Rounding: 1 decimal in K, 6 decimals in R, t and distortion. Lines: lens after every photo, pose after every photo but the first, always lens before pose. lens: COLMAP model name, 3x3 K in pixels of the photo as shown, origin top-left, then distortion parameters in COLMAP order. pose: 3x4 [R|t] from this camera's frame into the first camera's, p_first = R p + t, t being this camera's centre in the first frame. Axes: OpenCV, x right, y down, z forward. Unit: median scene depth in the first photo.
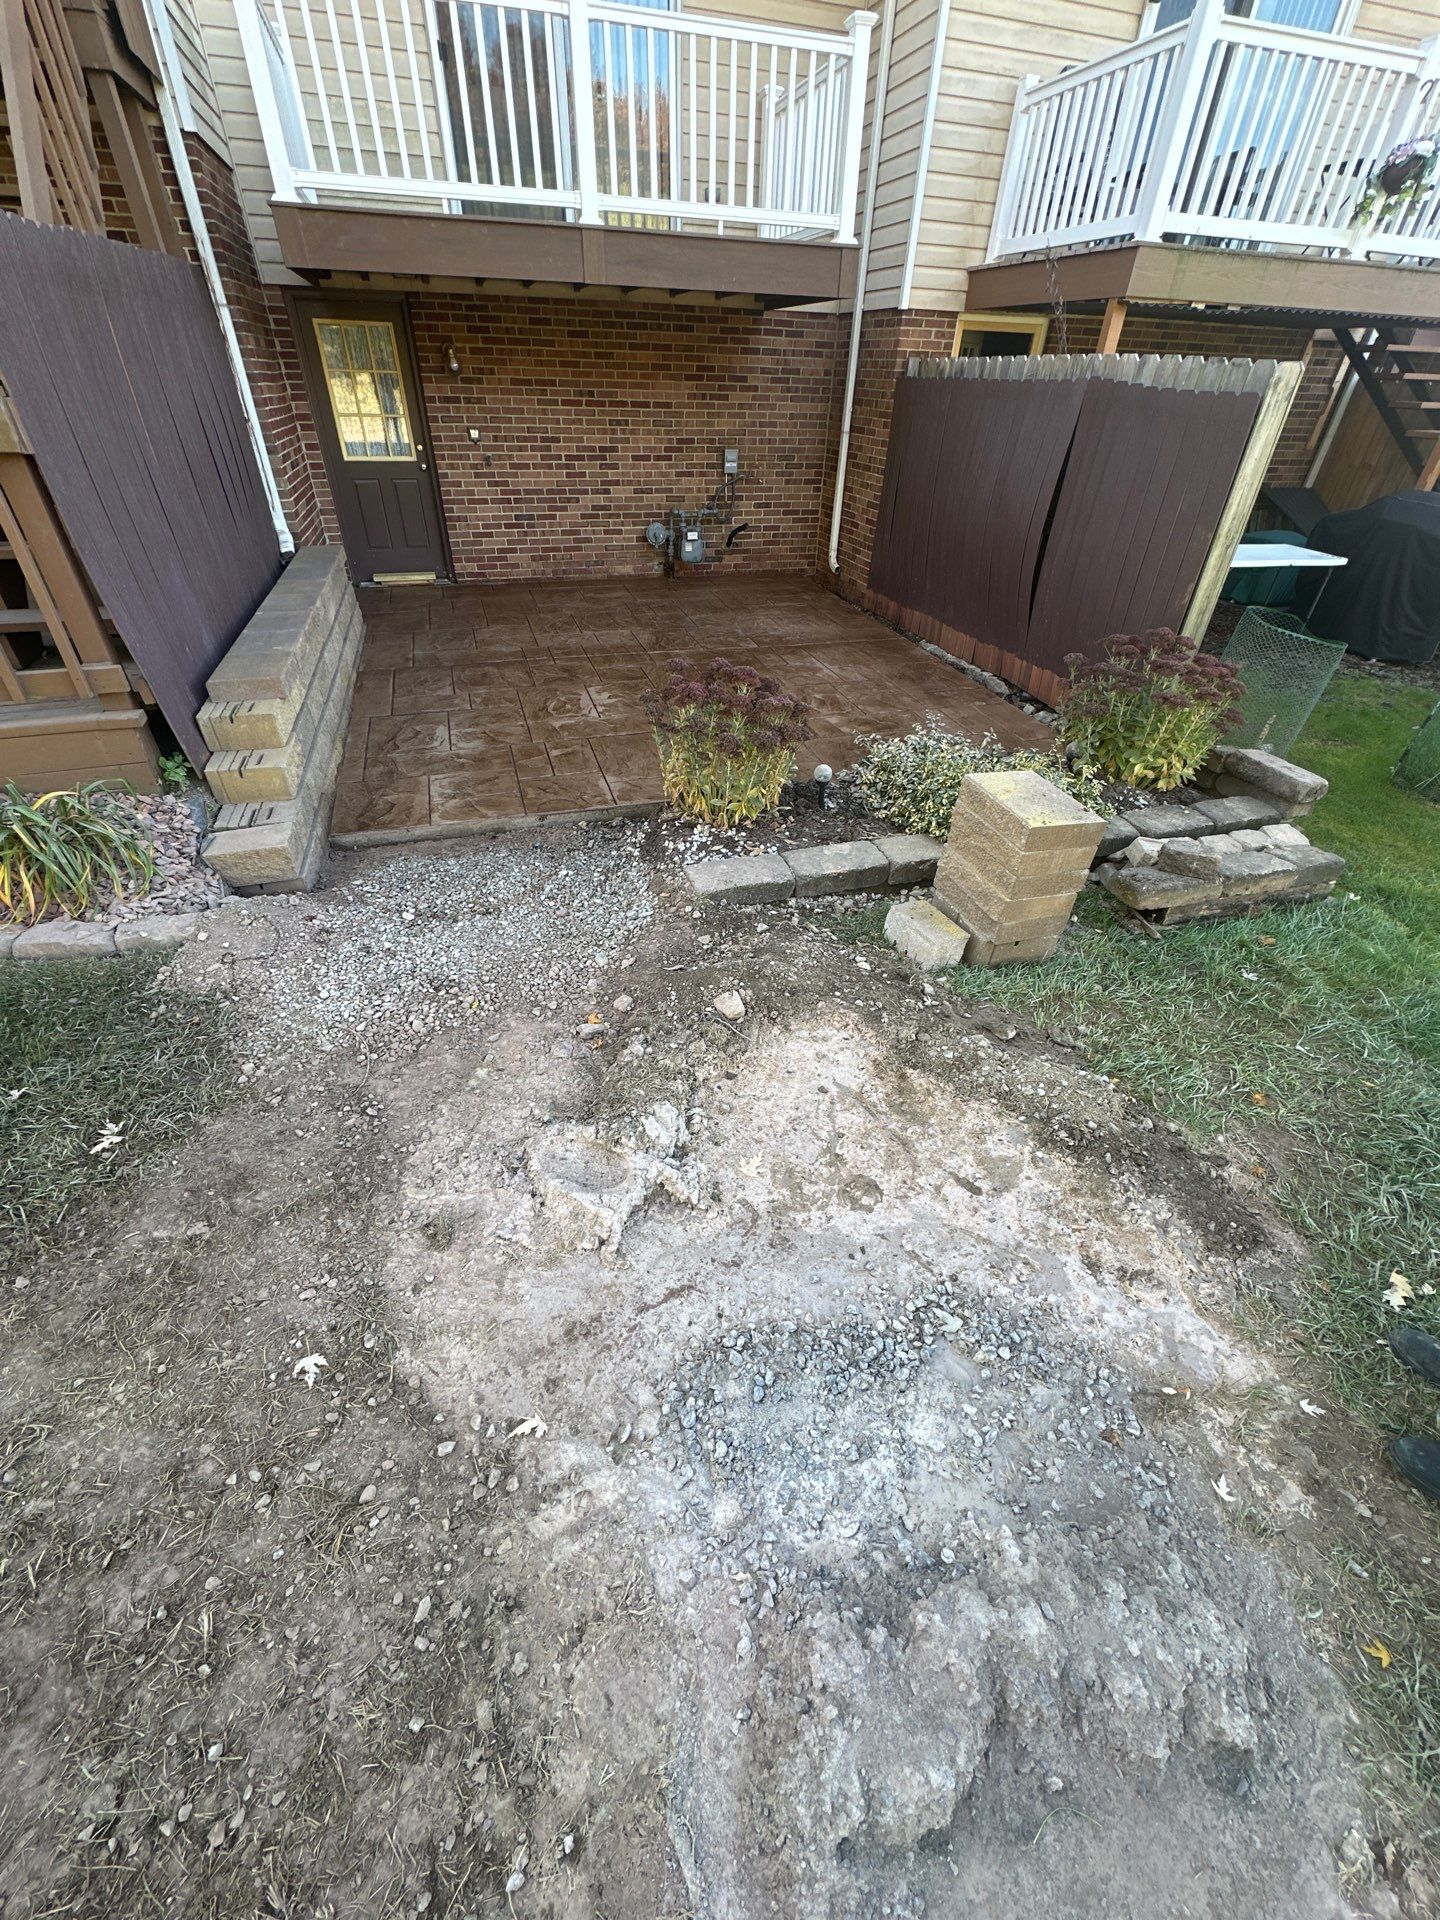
lens RADIAL K [[767.7, 0, 719.0], [0, 767.7, 963.4], [0, 0, 1]] dist [-0.001872, -0.000015]
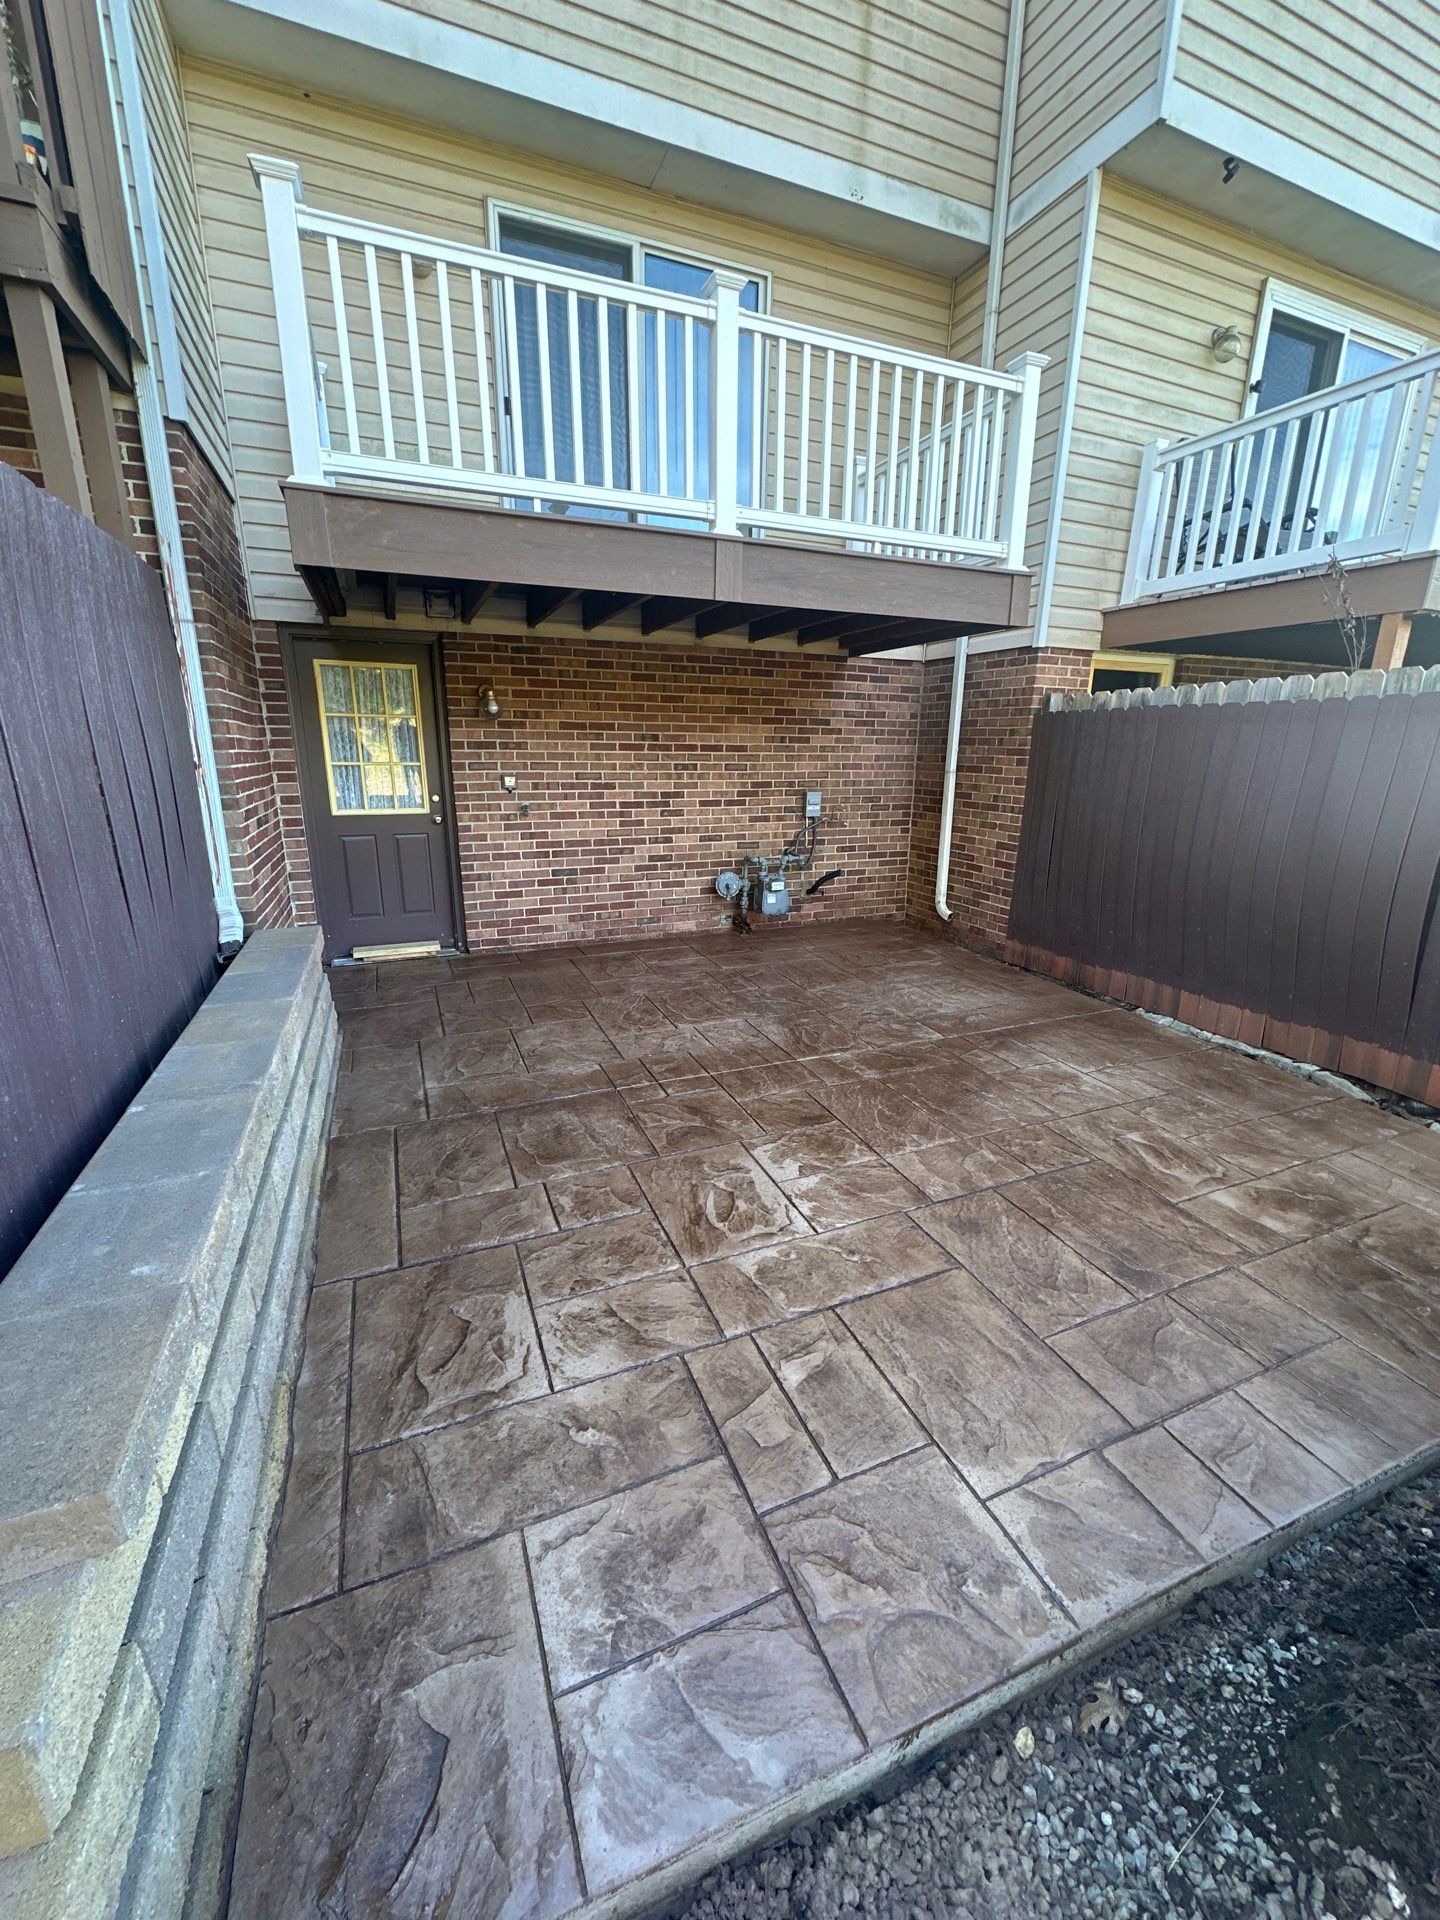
lens RADIAL K [[767.7, 0, 718.0], [0, 767.7, 958.5], [0, 0, 1]] dist [-0.001872, -0.000015]
pose [[0.994854, -0.041508, 0.092427, -0.245726], [0.073076, 0.925842, -0.370779, -0.287496], [-0.070182, 0.375626, 0.924110, 0.435331]]
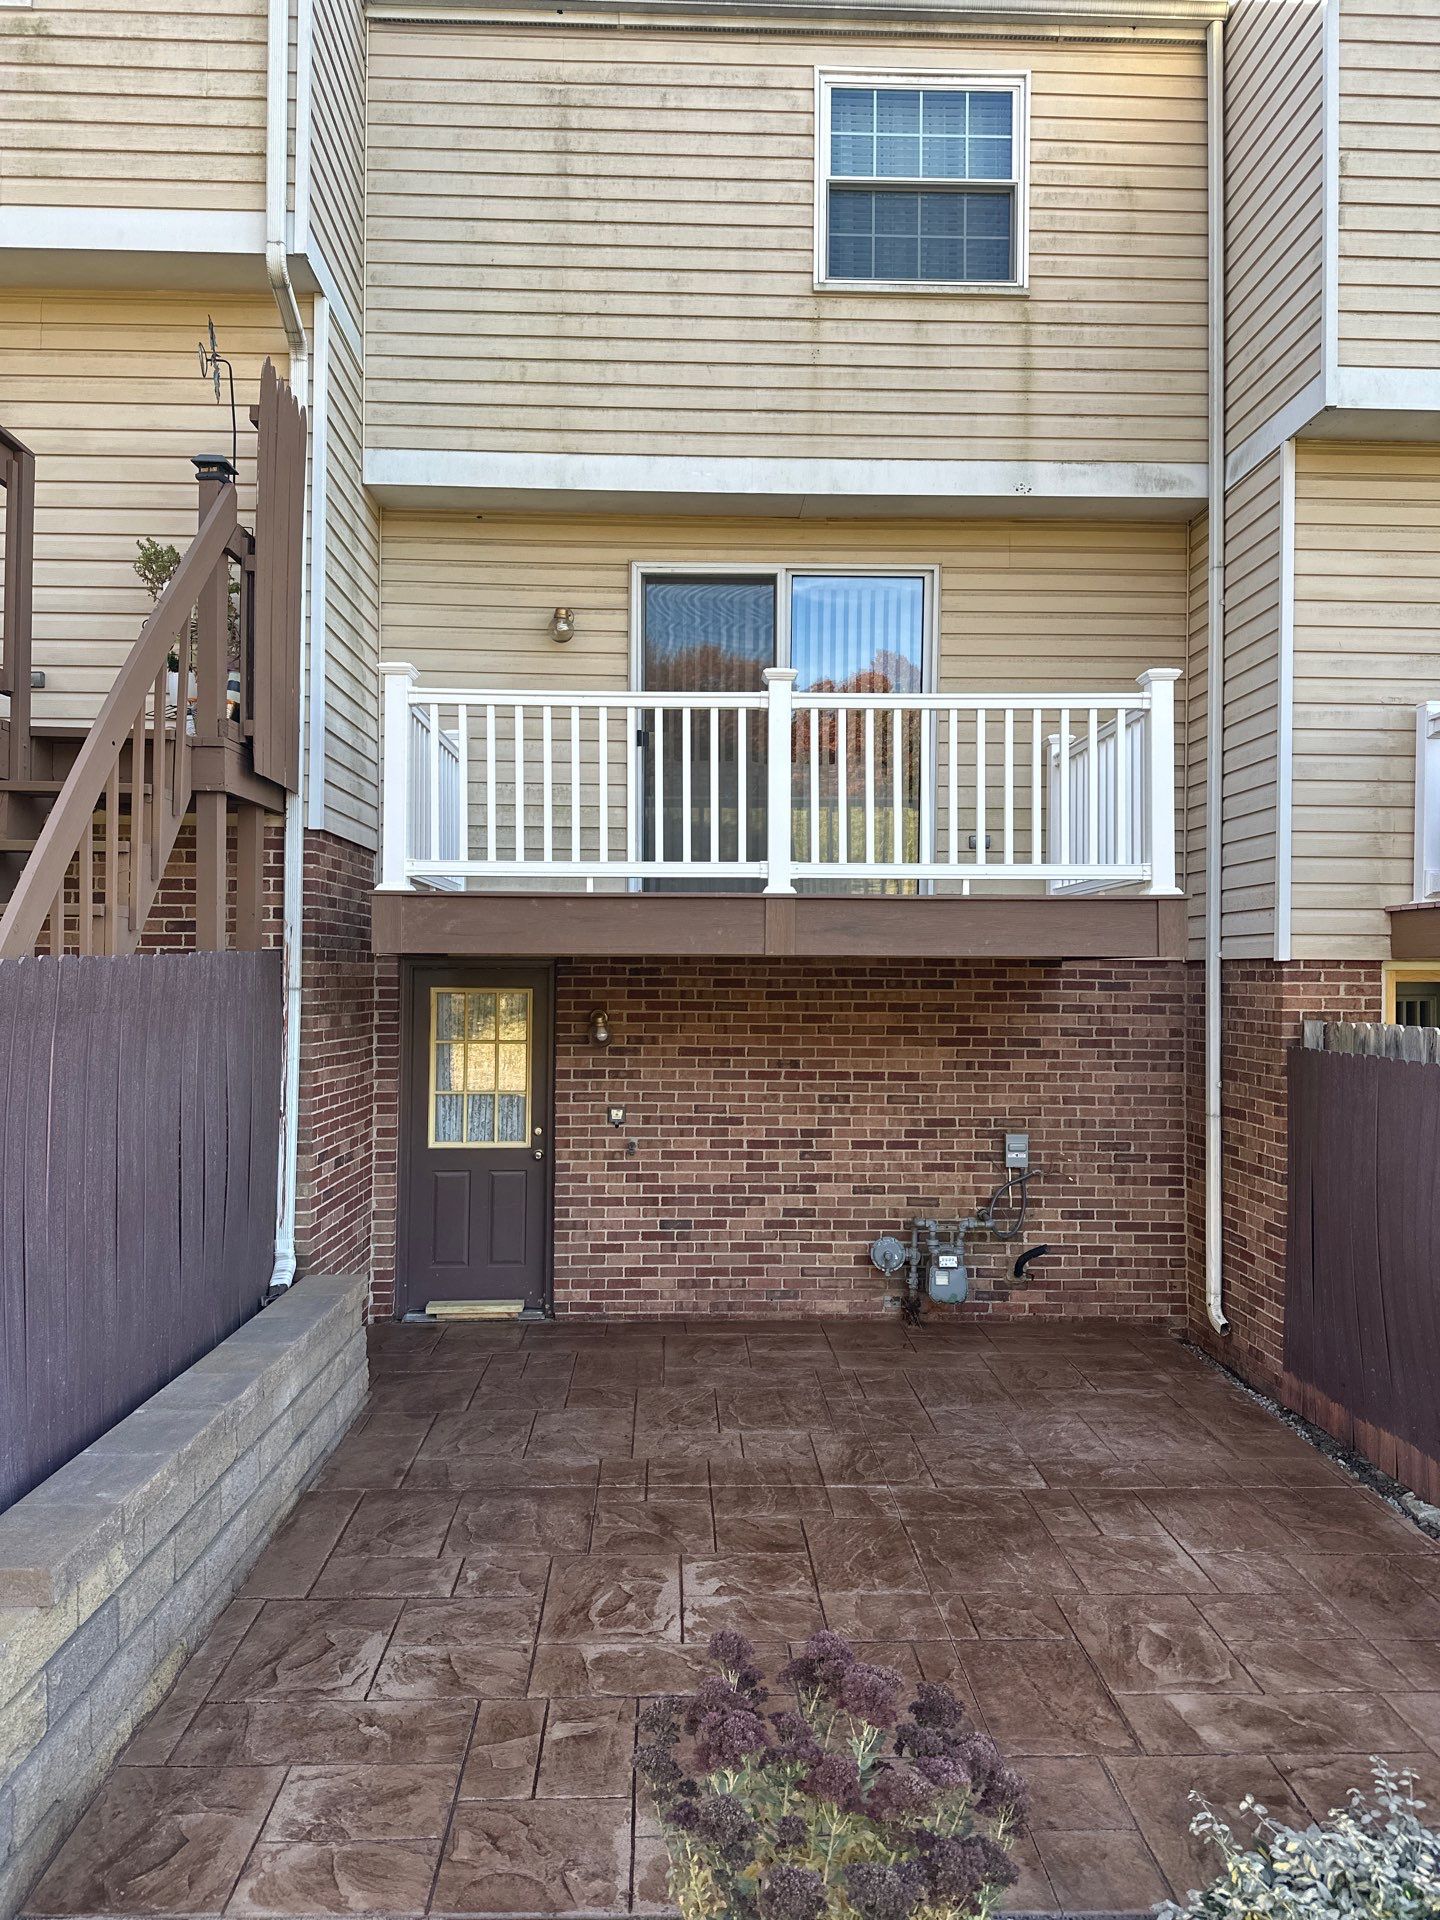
lens RADIAL K [[1340.2, 0, 714.5], [0, 1340.2, 956.3], [0, 0, 1]] dist [0.106326, -0.148523]
pose [[0.964233, -0.023494, -0.264012, 0.101458], [-0.147007, 0.781420, -0.606442, -0.128525], [0.220552, 0.623563, 0.750017, 0.065831]]
